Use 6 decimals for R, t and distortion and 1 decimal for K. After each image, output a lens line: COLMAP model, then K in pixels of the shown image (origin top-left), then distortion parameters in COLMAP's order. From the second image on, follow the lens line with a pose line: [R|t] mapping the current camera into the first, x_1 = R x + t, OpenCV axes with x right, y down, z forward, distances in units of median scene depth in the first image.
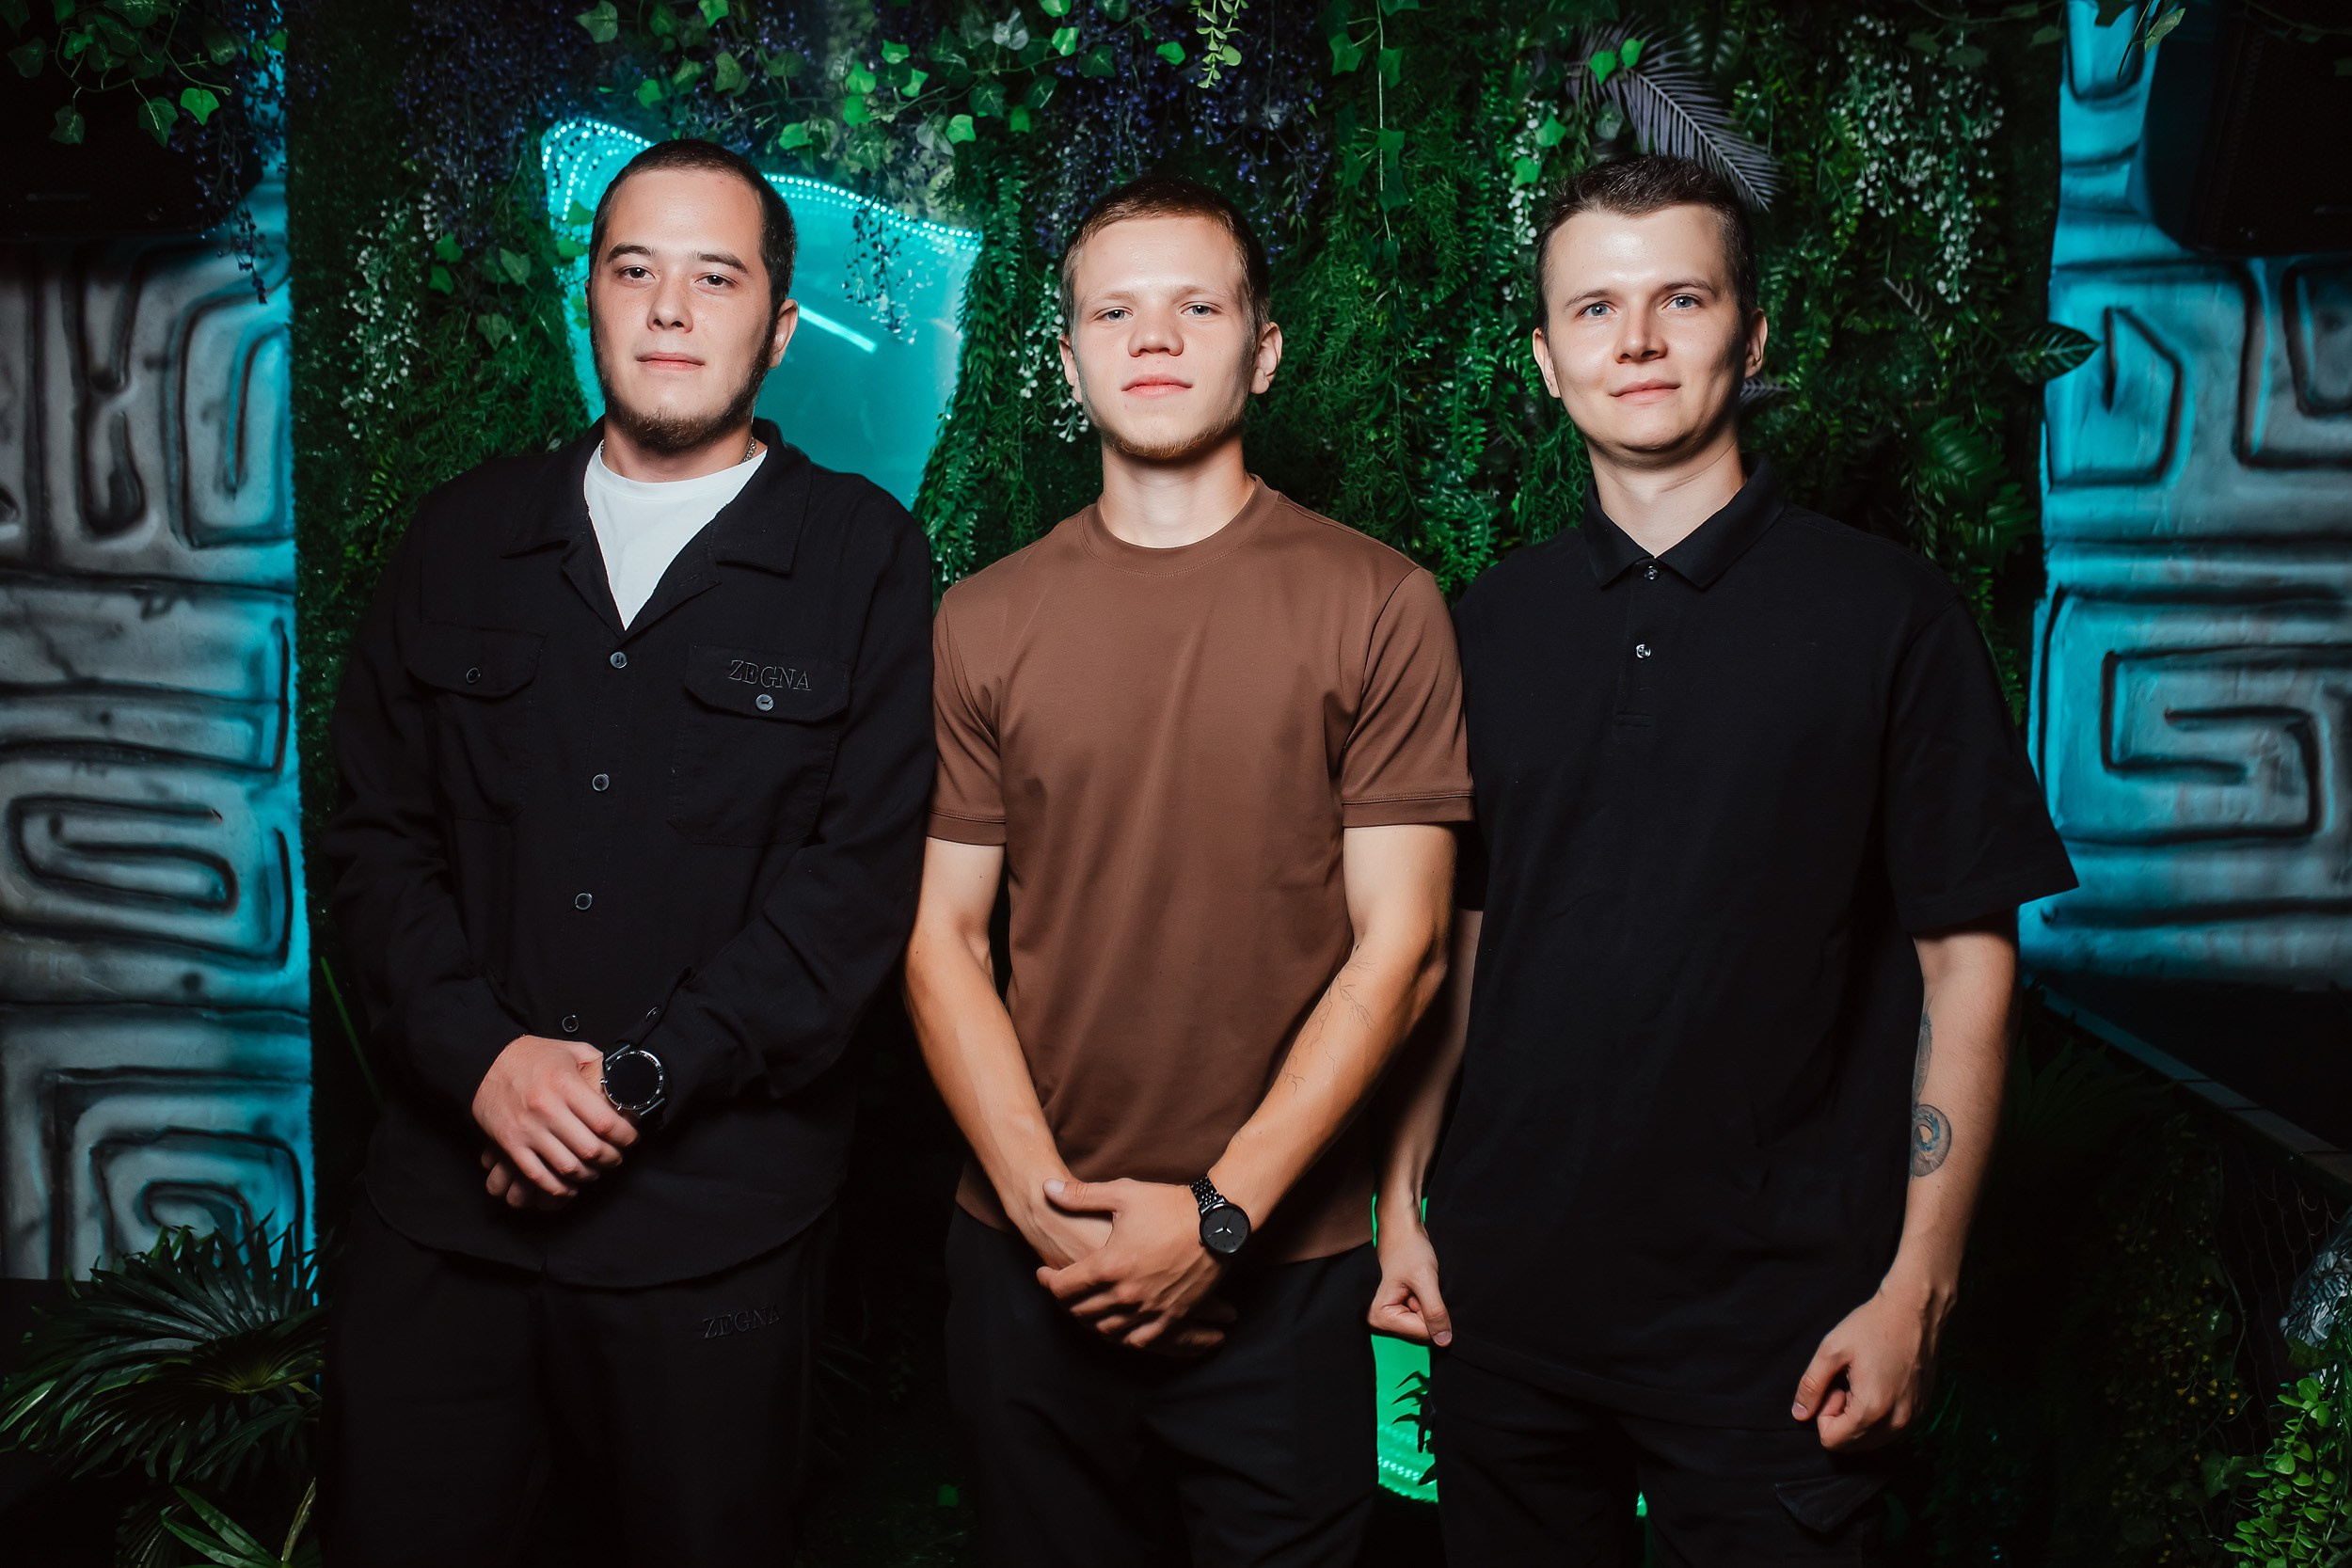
lens RADIAL K [[2266.3, 0, 1181.8], [0, 2266.3, 787.3], [0, 0, 1]] dist [-0.061134, 0.089891]
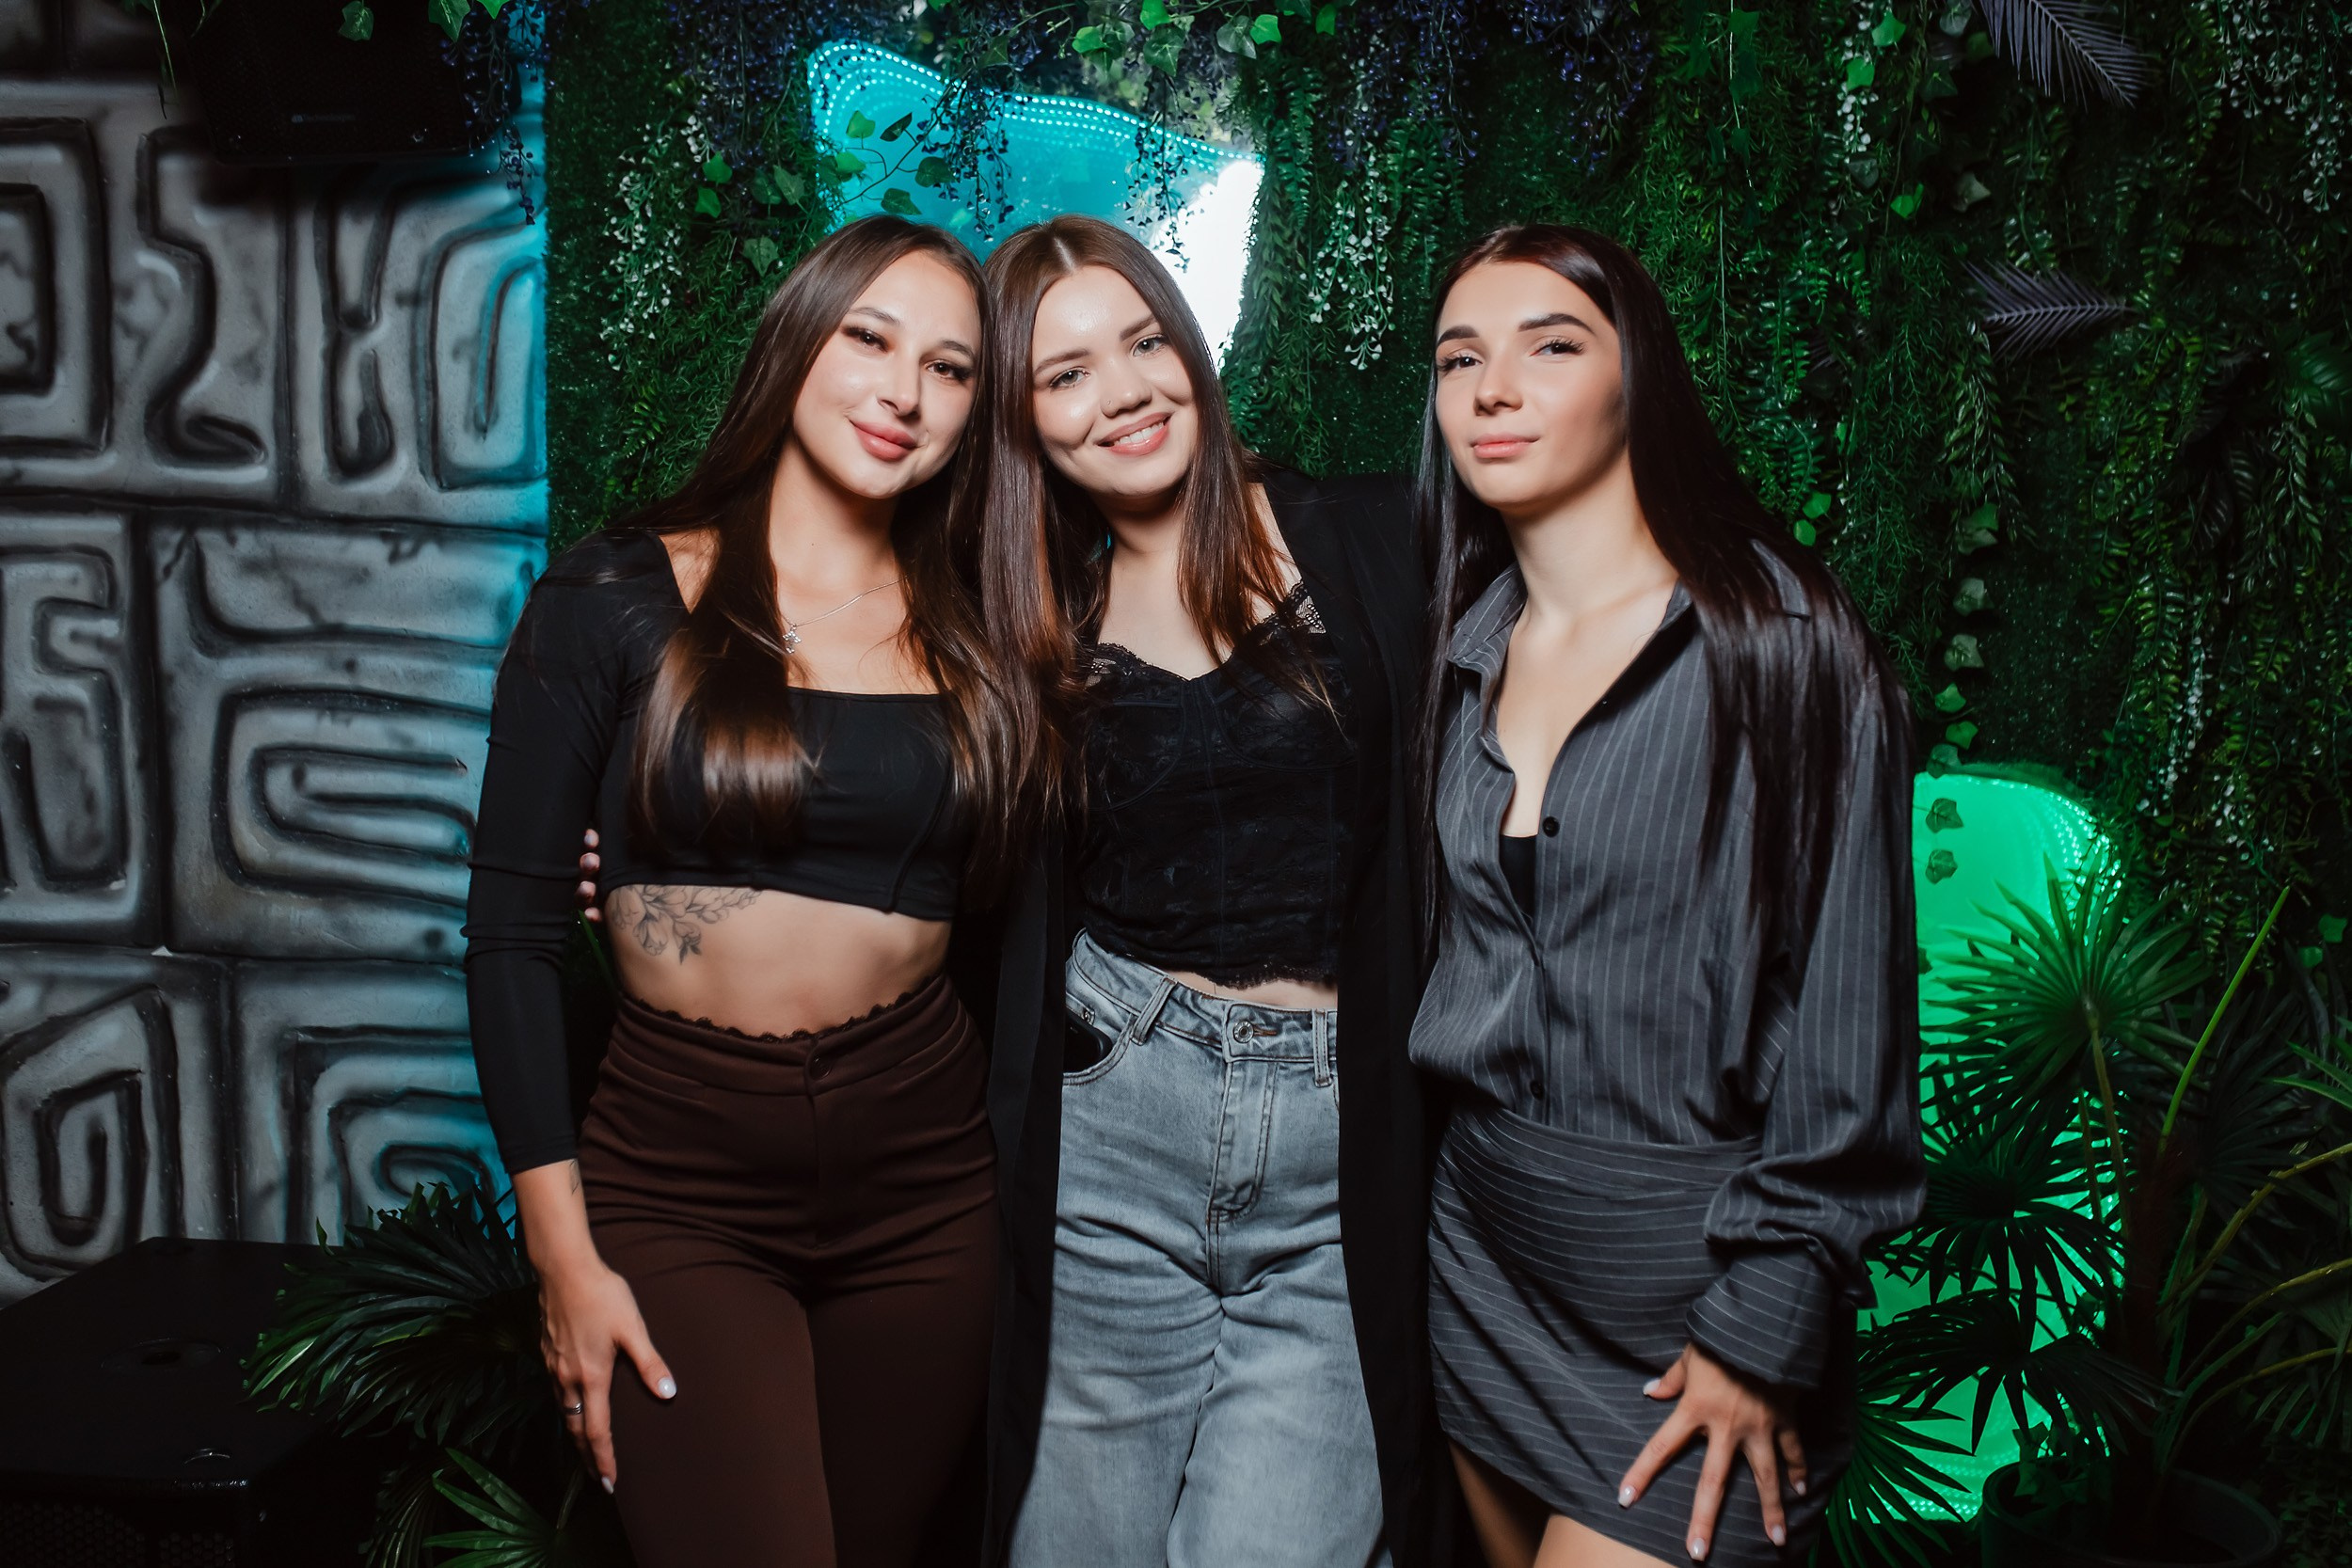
lens RADIAL K [[2266.3, 0, 1181.8], [0, 2266.3, 787.3], [0, 0, 1]] dist [-0.061134, 0.089891]
pose [[0.998502, 0.004785, -0.054505, -0.074168], [-0.005469, 0.999908, -0.012400, 0.035676], [0.054441, 0.012680, 0.998436, 0.052562]]
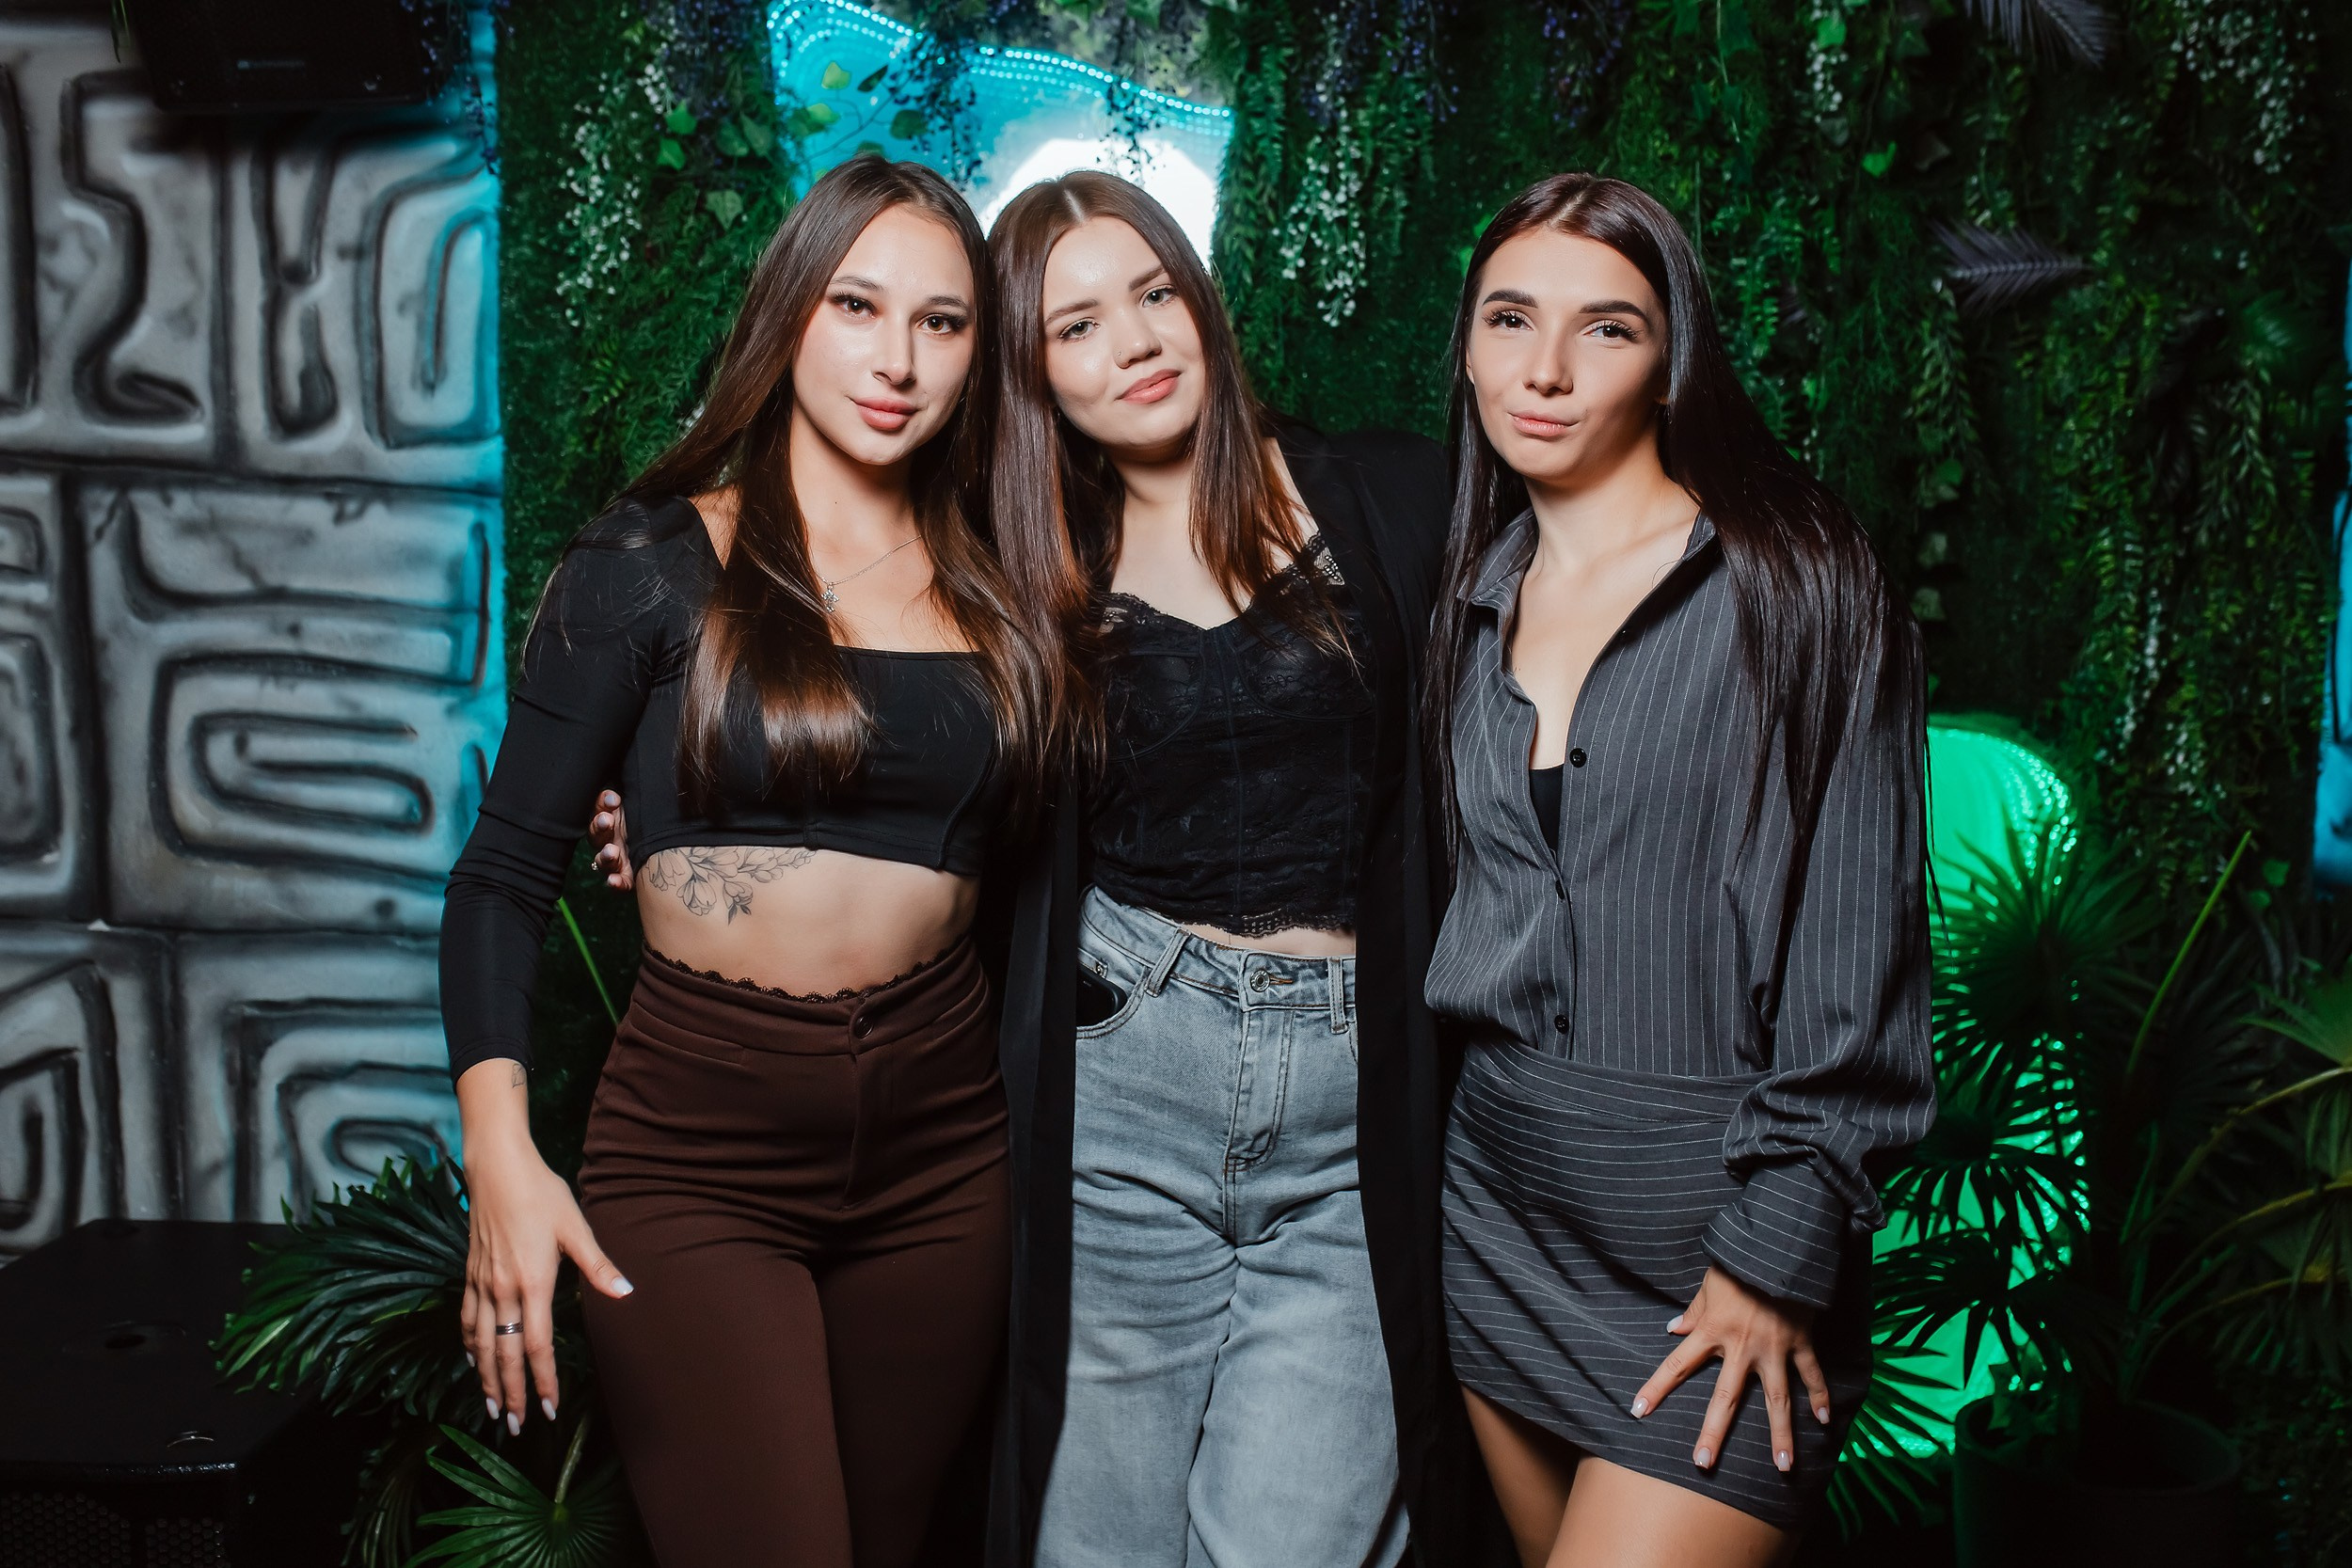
lens RADIAL K [[2266.3, 0, 1181.8], [0, 2266.3, 787.3], [0, 0, 1]] dist [-0.061134, 0.089891]
pose [[0.999968, -0.005097, 0.006209, -0.123568], [0.005073, 0.999980, 0.003794, 0.037976], [-0.006228, -0.003762, 0.999974, 0.053373]]
